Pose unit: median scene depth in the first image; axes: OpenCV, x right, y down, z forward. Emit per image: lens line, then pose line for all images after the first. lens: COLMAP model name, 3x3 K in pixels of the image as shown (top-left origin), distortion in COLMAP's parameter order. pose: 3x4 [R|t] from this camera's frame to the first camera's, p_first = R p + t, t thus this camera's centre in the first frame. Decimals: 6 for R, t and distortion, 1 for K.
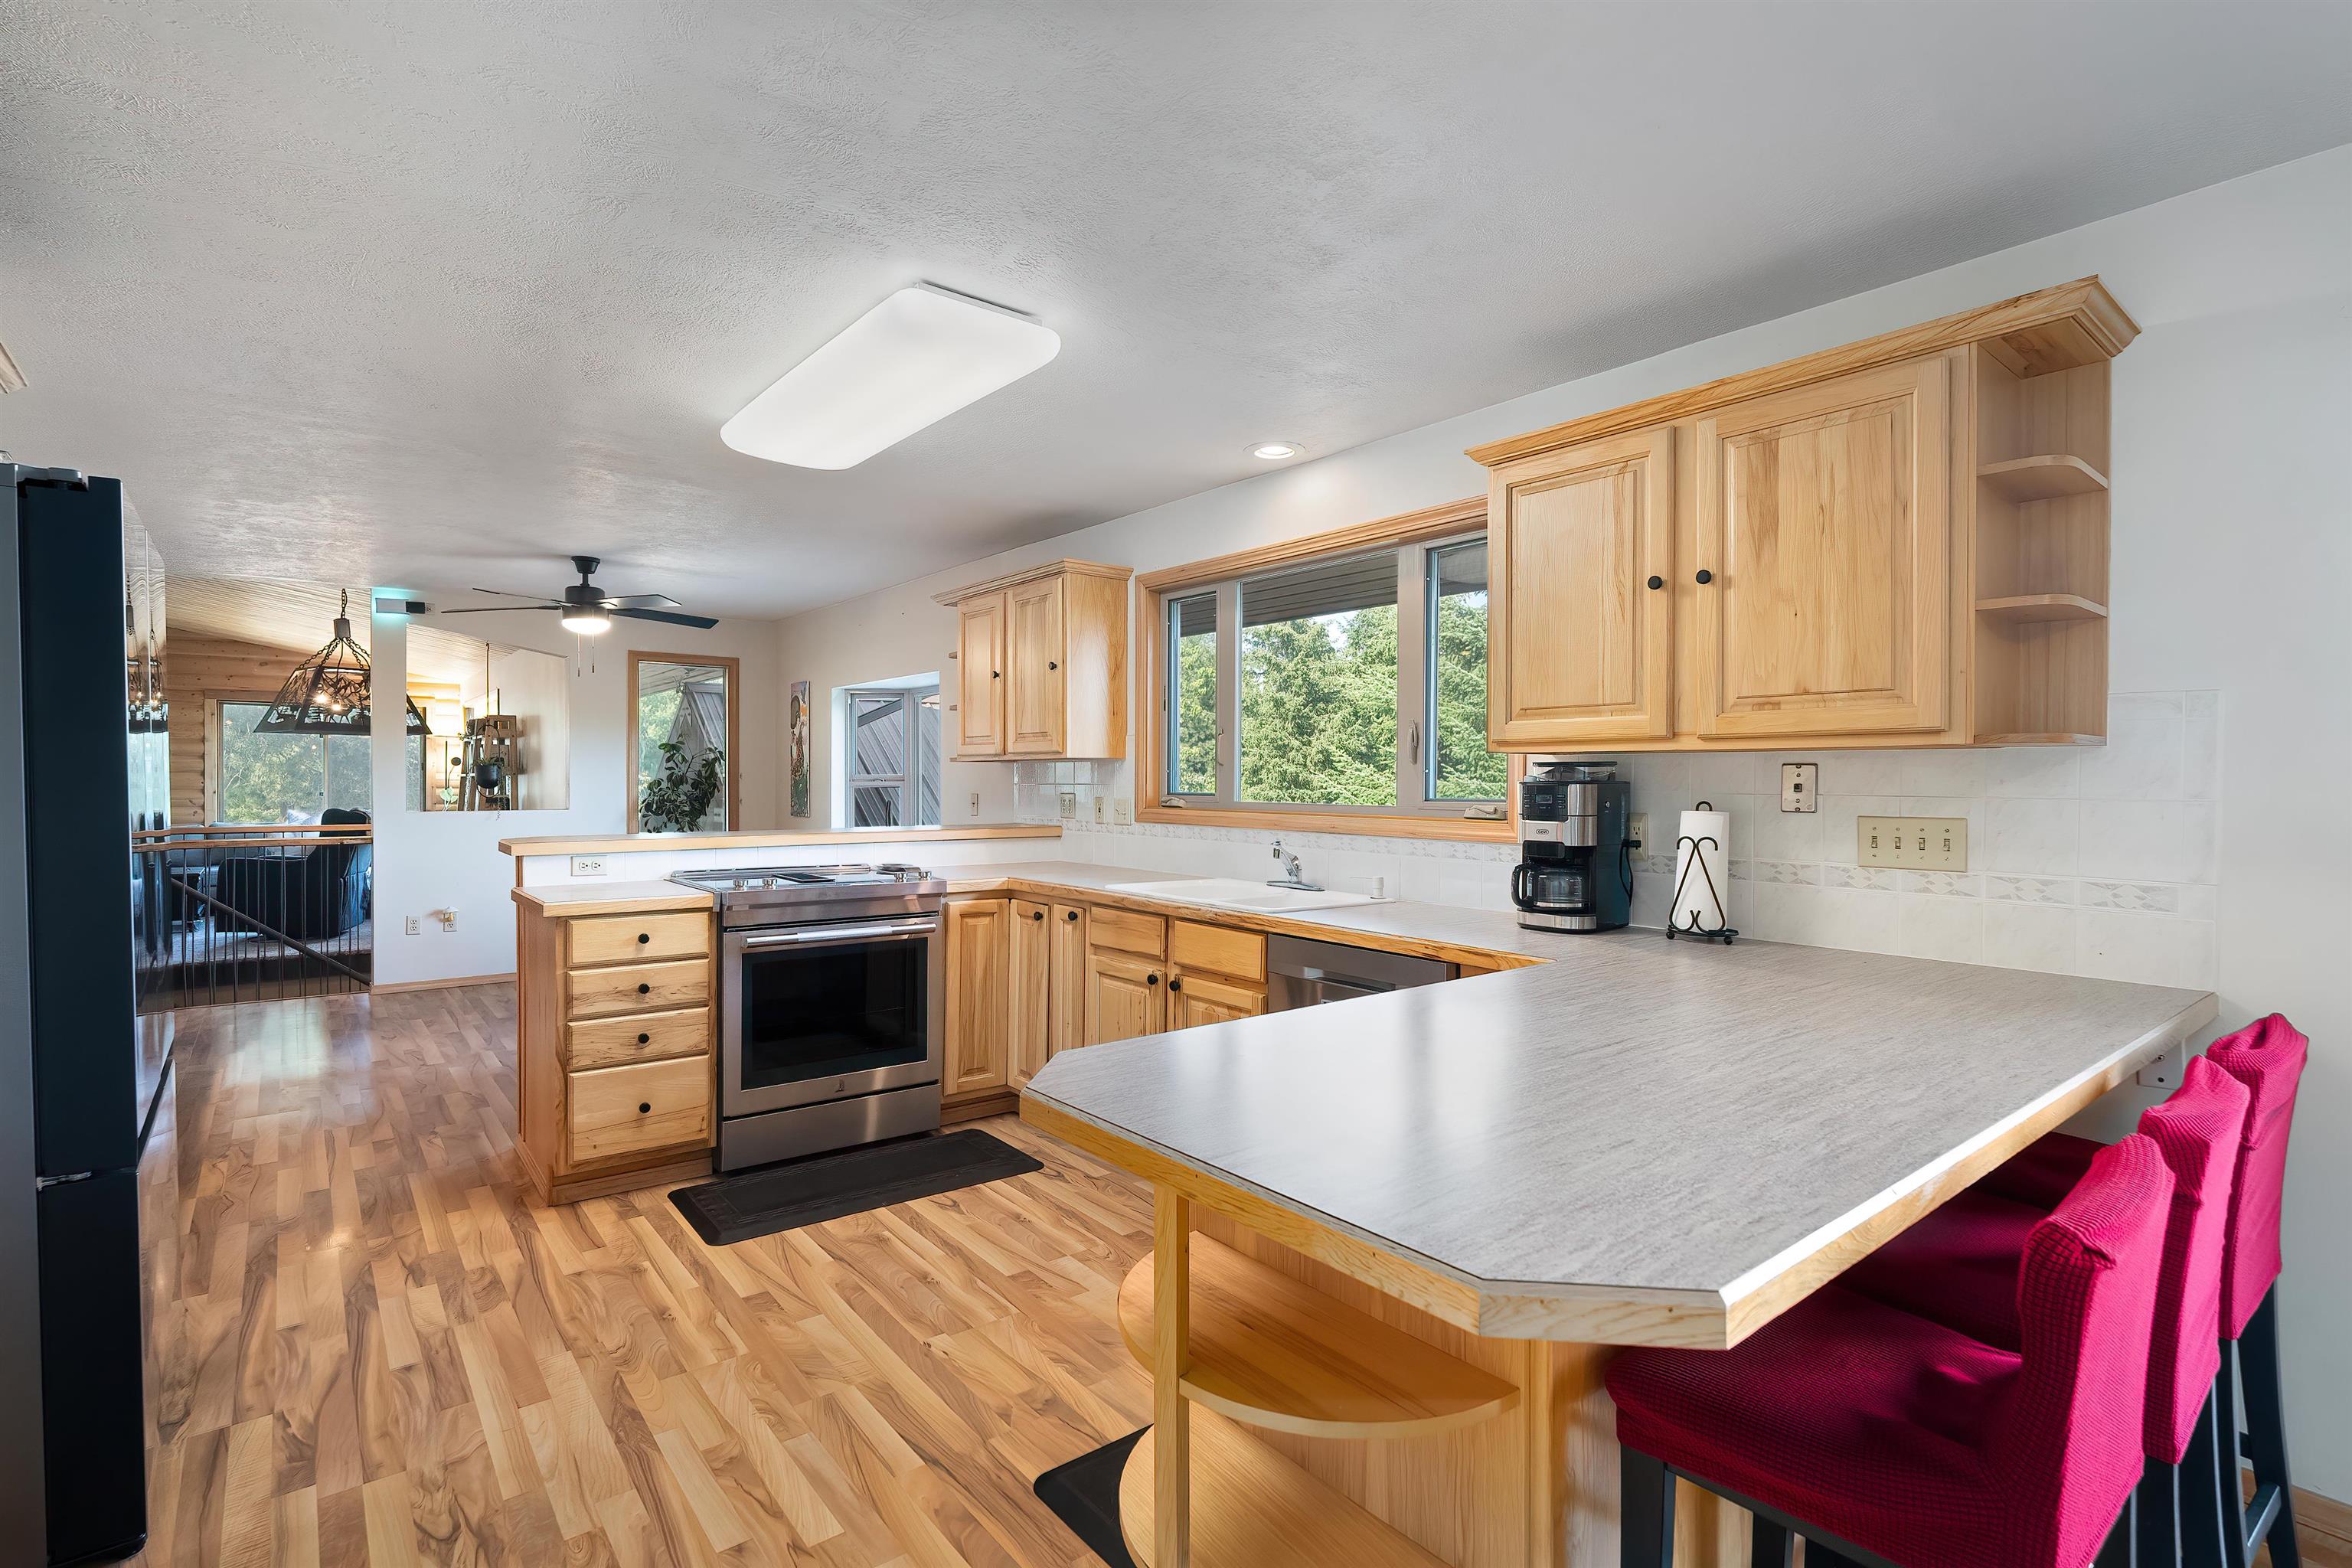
lens RADIAL K [[1091.2, 0, 1170.0], [0, 1091.2, 781.6], [0, 0, 1]] dist [-0.004569, -0.002806]
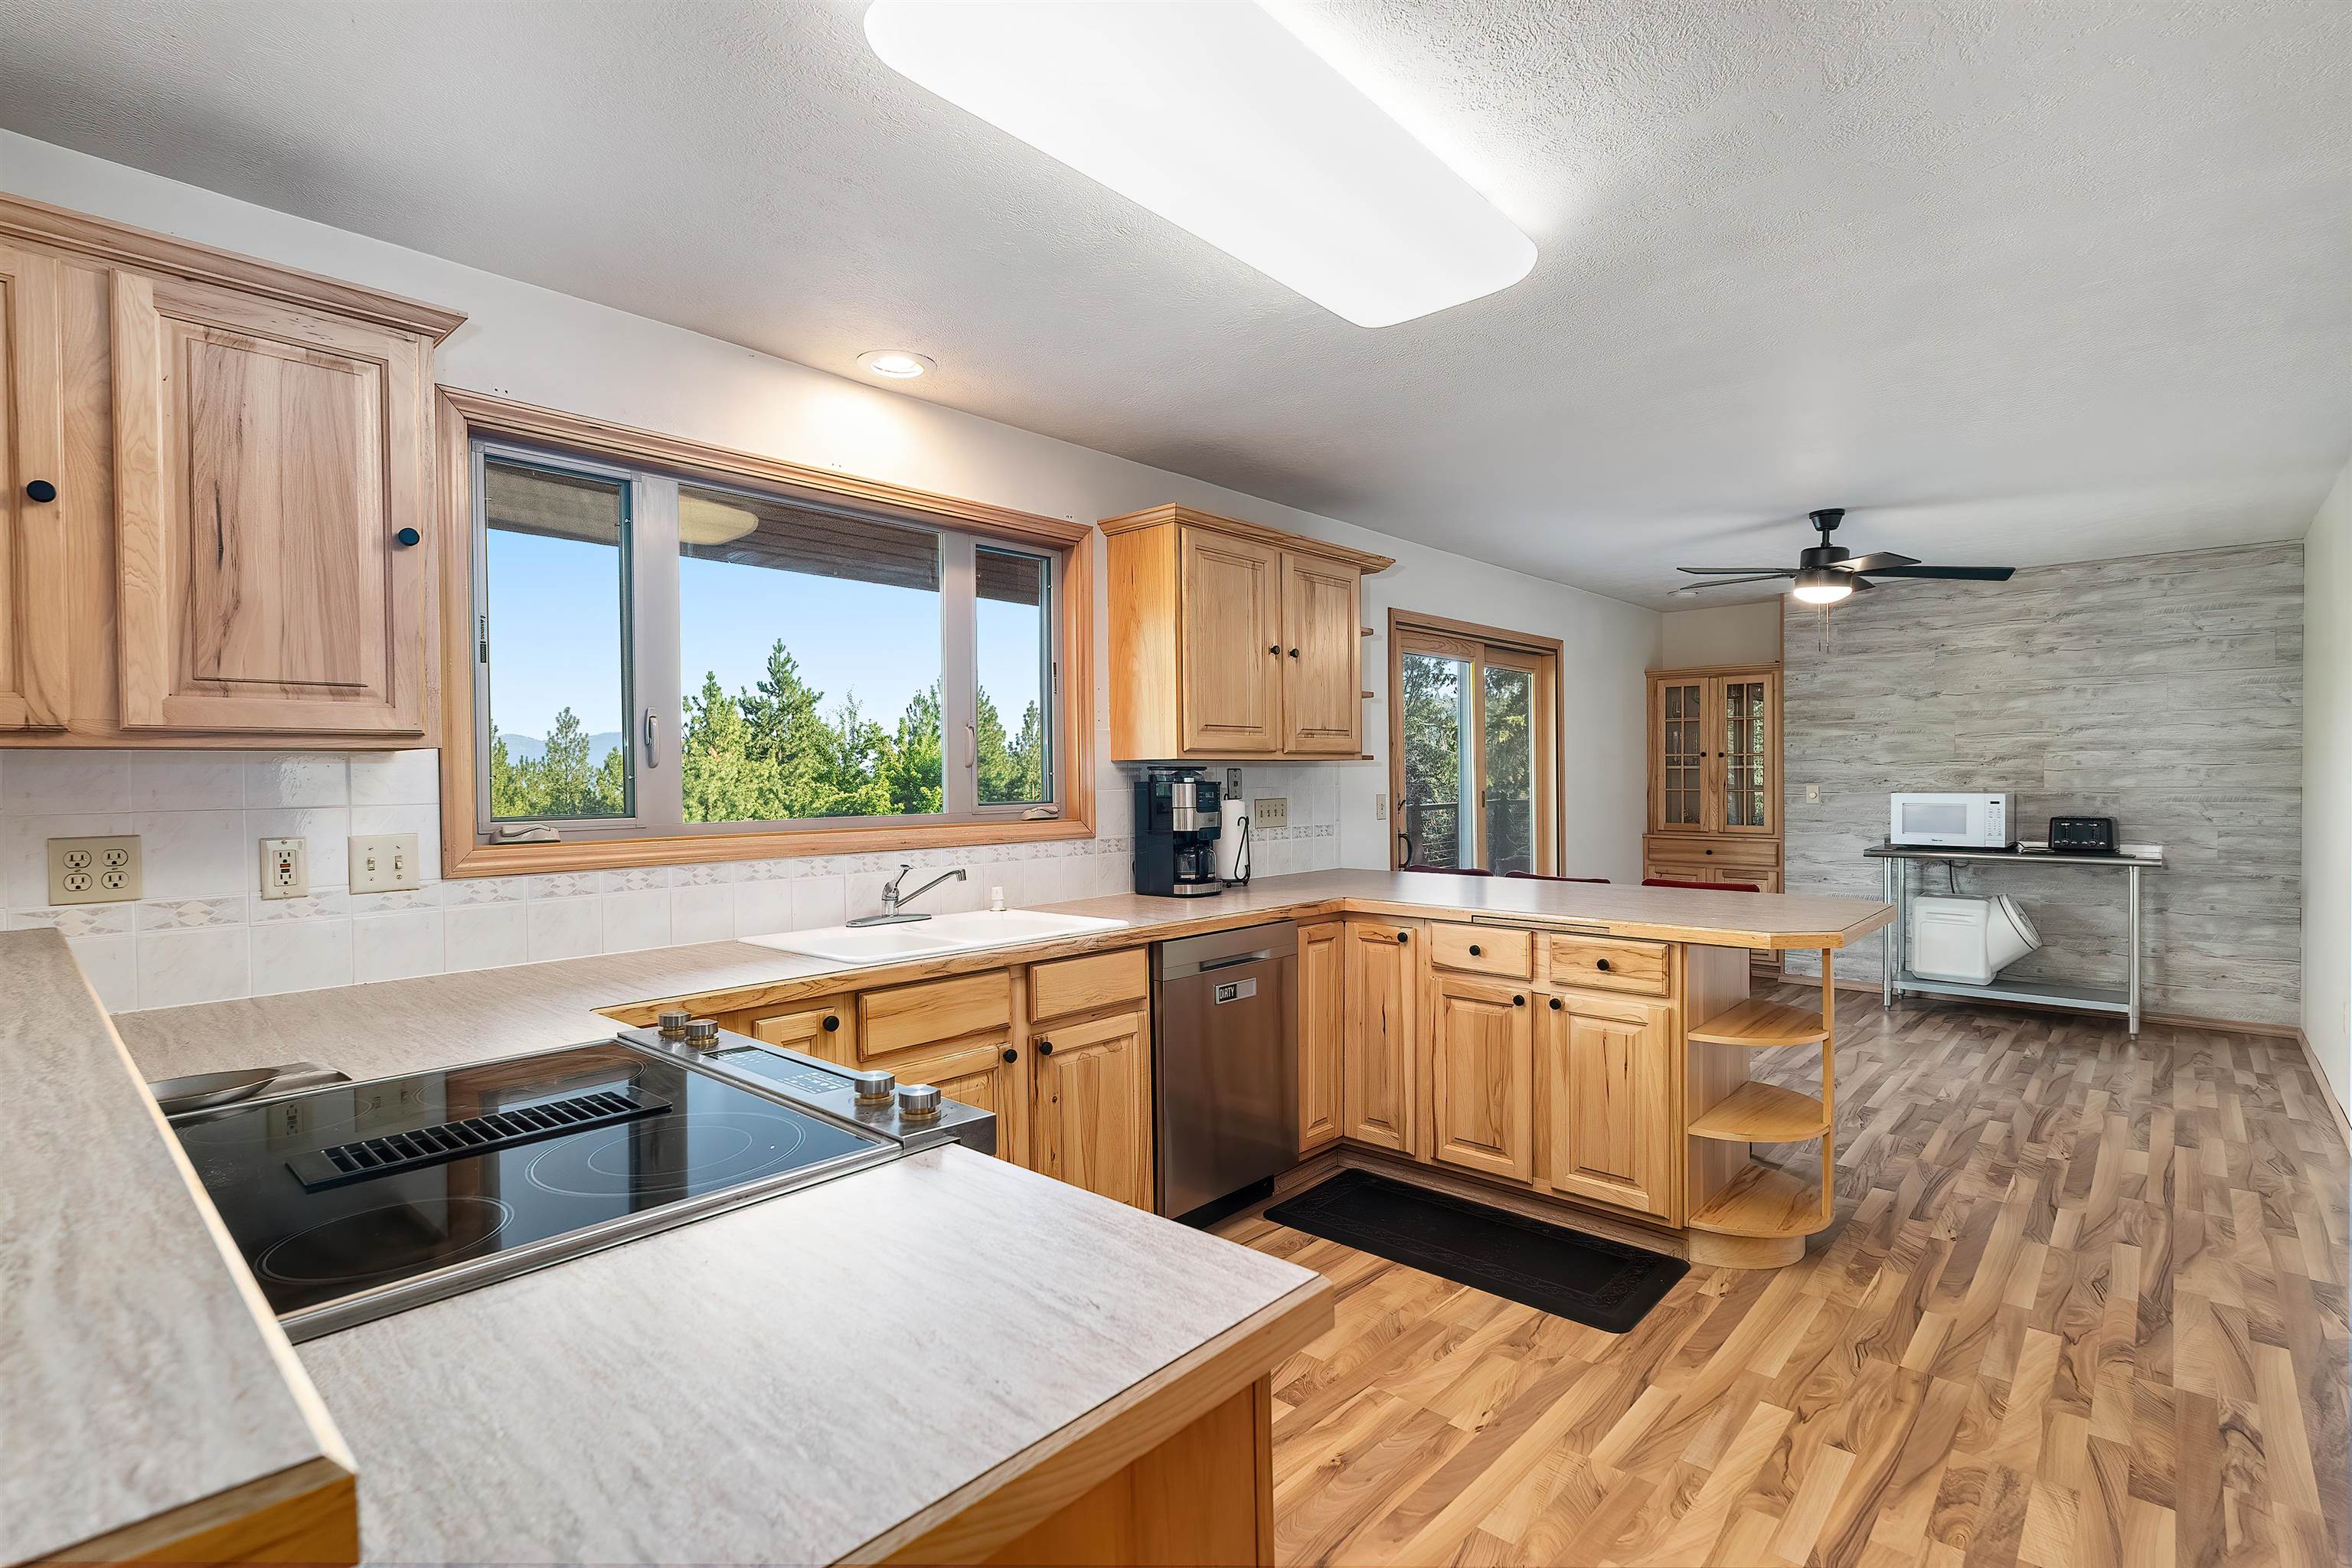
lens RADIAL K [[1091.2, 0, 1187.8], [0, 1091.2, 787.3], [0, 0, 1]] dist [-0.004569, -0.002806]
pose [[-0.152268, -0.008163, 0.988306, -0.754514], [0.016959, 0.999797, 0.010870, -0.006385], [-0.988194, 0.018415, -0.152098, 0.978709]]
